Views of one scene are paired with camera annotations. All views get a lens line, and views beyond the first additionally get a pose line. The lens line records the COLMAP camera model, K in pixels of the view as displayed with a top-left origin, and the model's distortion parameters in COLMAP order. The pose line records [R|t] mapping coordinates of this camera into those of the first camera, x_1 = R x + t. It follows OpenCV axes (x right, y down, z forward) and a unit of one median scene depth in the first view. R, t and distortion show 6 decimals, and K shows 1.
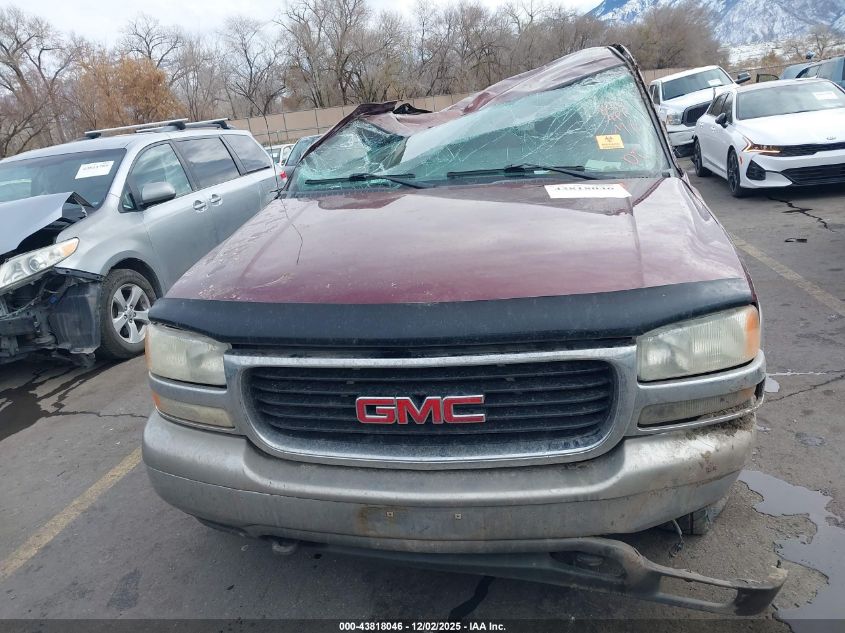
lens RADIAL K [[662.4, 0, 426.7], [0, 662.4, 317.2], [0, 0, 1]] dist [0.002972, 0.013675]
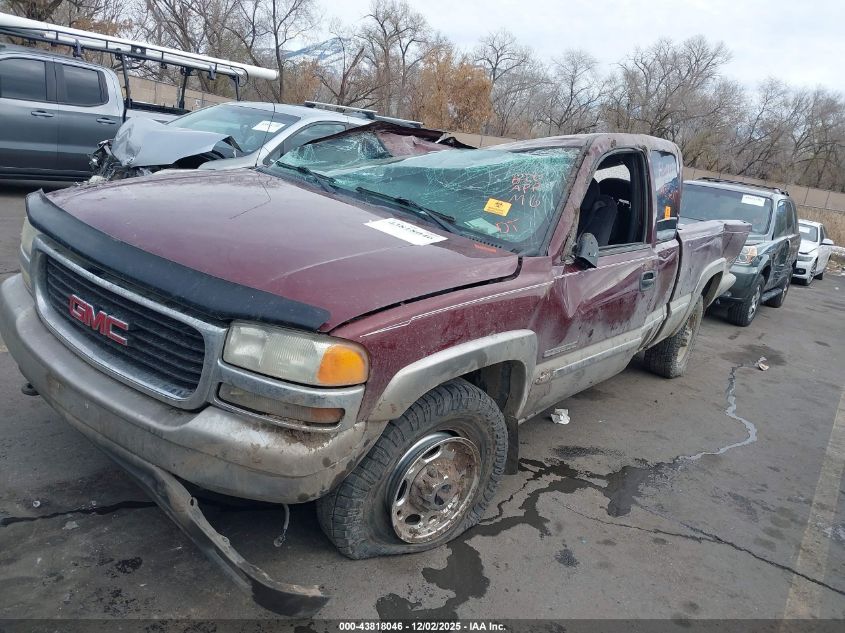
lens RADIAL K [[657.4, 0, 440.3], [0, 657.4, 304.7], [0, 0, 1]] dist [0.005387, -0.002244]
pose [[0.868466, 0.358499, -0.342411, 0.428134], [-0.379522, 0.925163, 0.006040, -0.063214], [0.318951, 0.124707, 0.939531, -0.000317]]
